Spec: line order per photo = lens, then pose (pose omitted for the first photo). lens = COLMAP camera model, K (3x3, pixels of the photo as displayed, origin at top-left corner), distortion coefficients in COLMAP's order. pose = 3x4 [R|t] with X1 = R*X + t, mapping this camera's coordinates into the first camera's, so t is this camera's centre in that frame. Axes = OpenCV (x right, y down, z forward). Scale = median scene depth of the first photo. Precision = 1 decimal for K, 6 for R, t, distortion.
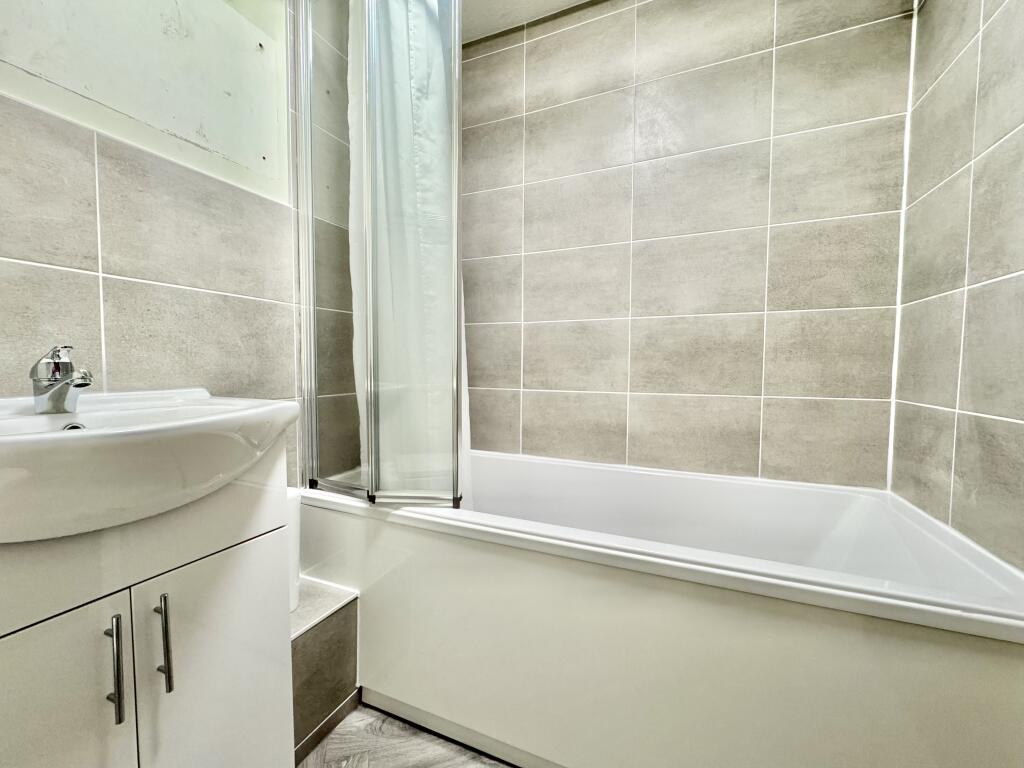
lens RADIAL K [[411.0, 0, 515.3], [0, 411.0, 384.5], [0, 0, 1]] dist [-0.000038, -0.000259]
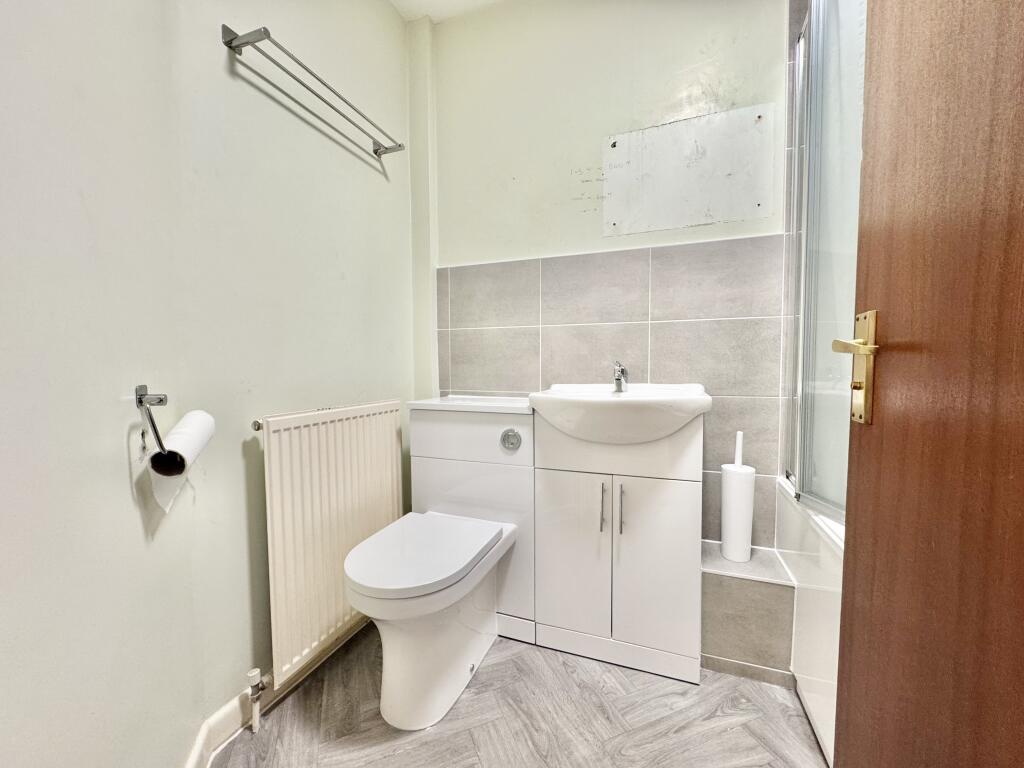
lens RADIAL K [[411.0, 0, 513.8], [0, 411.0, 388.8], [0, 0, 1]] dist [-0.000038, -0.000259]
pose [[0.047588, 0.041361, -0.998010, 0.667506], [-0.040949, 0.998383, 0.039424, -0.005704], [0.998027, 0.038992, 0.049205, 0.220574]]
